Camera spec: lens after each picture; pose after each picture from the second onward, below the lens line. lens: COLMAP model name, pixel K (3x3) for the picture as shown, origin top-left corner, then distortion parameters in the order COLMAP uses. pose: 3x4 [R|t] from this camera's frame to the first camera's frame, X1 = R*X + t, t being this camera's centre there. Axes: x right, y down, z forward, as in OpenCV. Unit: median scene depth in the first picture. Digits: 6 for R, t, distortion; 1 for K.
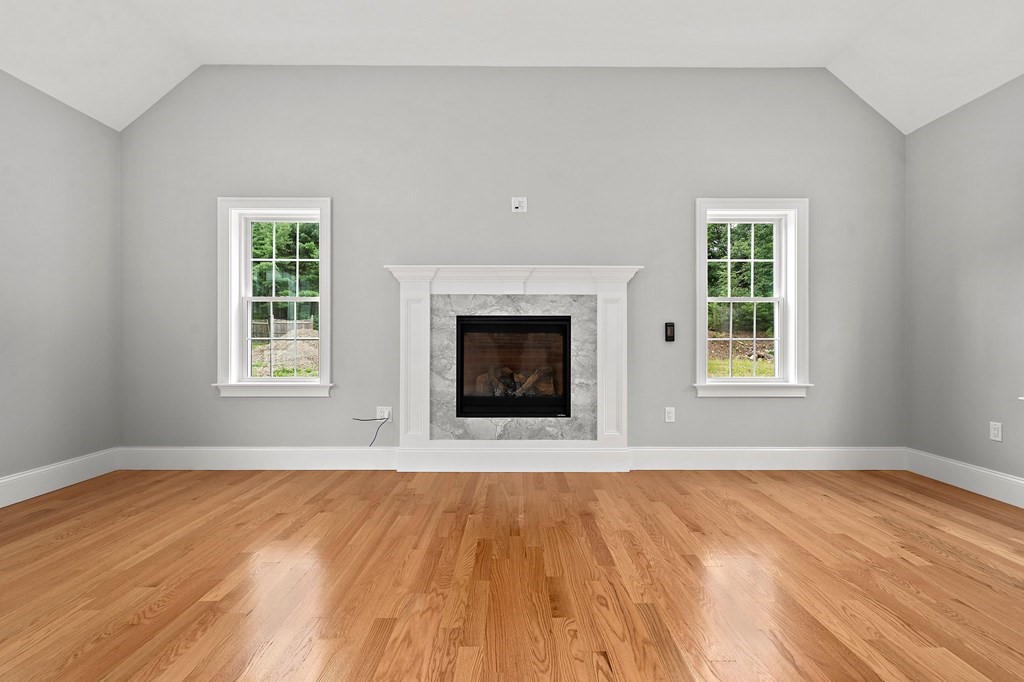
lens RADIAL K [[467.3, 0, 515.3], [0, 467.3, 341.8], [0, 0, 1]] dist [0.001320, -0.000155]
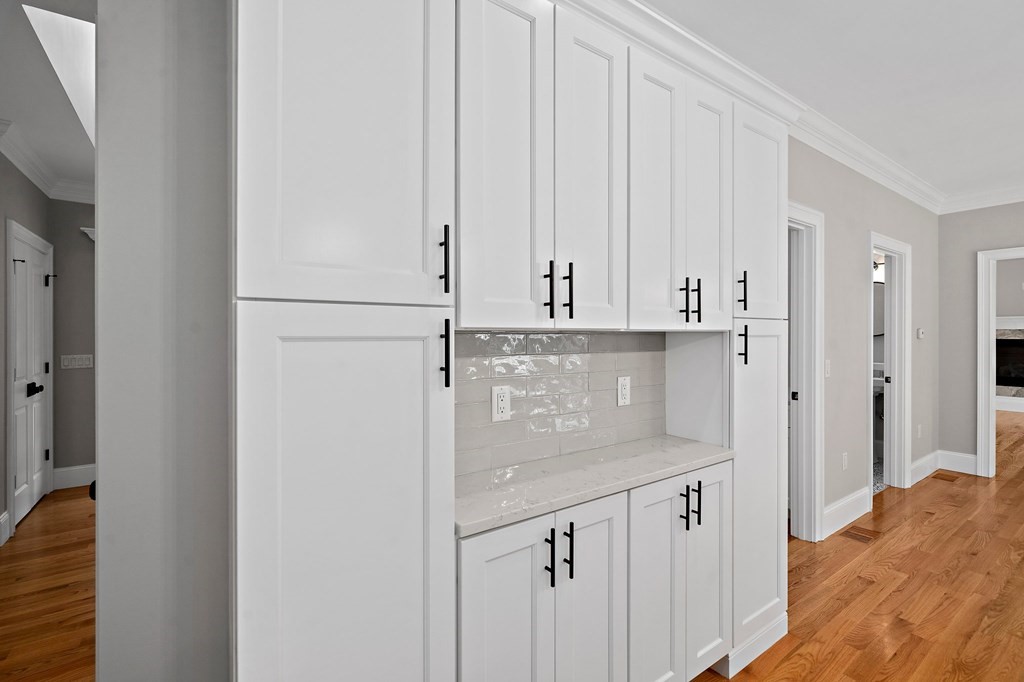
lens RADIAL K [[467.9, 0, 530.3], [0, 467.9, 337.2], [0, 0, 1]] dist [0.005585, 0.000914]
pose [[0.584571, 0.010080, -0.811280, 0.419257], [-0.004214, 0.999947, 0.009389, -0.074360], [0.811331, -0.002070, 0.584583, -2.059662]]
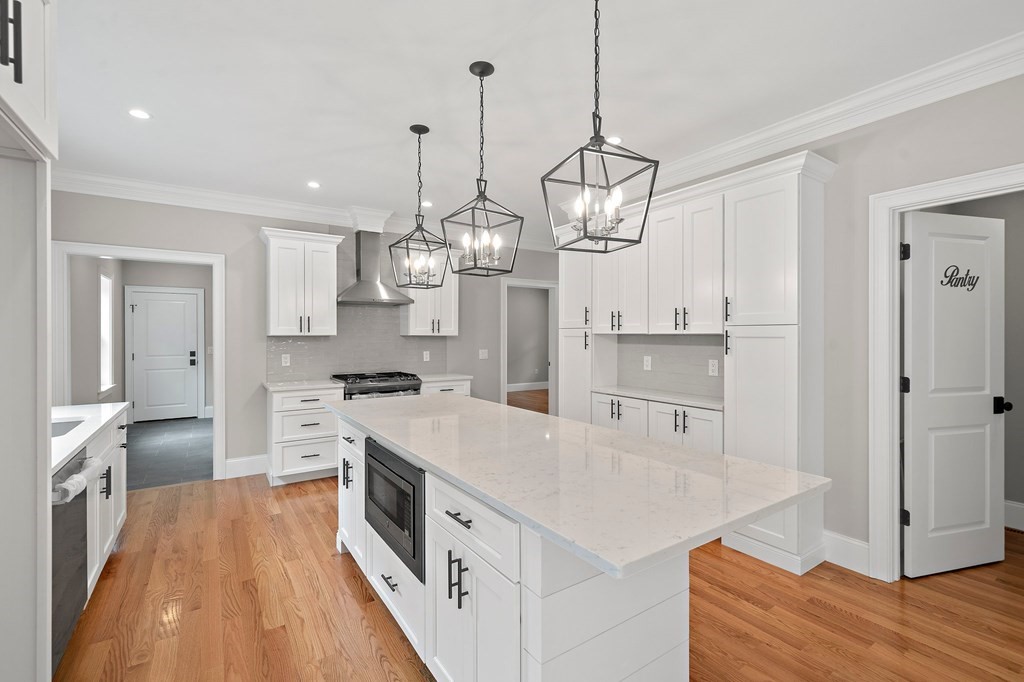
lens RADIAL K [[467.9, 0, 513.1], [0, 467.9, 335.9], [0, 0, 1]] dist [0.005585, 0.000914]
pose [[-0.823899, 0.002697, -0.566730, 0.895279], [0.002511, 0.999996, 0.001108, -0.075339], [0.566731, -0.000510, -0.823903, -1.145254]]
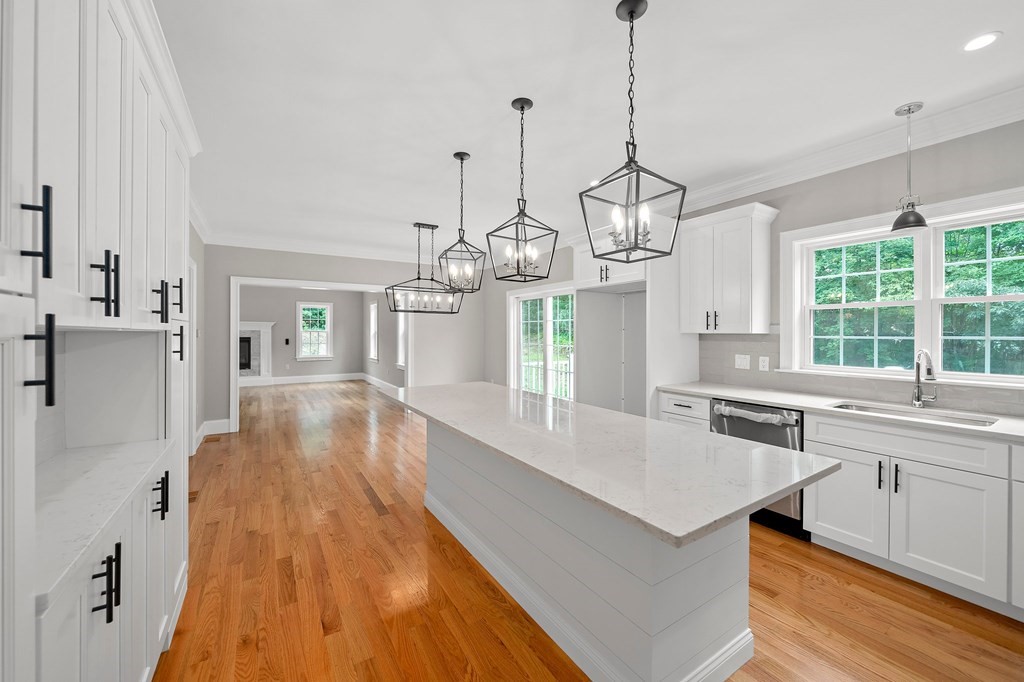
lens RADIAL K [[391.6, 0, 513.4], [0, 391.6, 334.5], [0, 0, 1]] dist [-0.006871, 0.000019]
pose [[0.852346, 0.000958, 0.522977, 0.252563], [-0.001004, 0.999999, -0.000194, -0.073594], [-0.522977, -0.000360, 0.852347, -2.186615]]
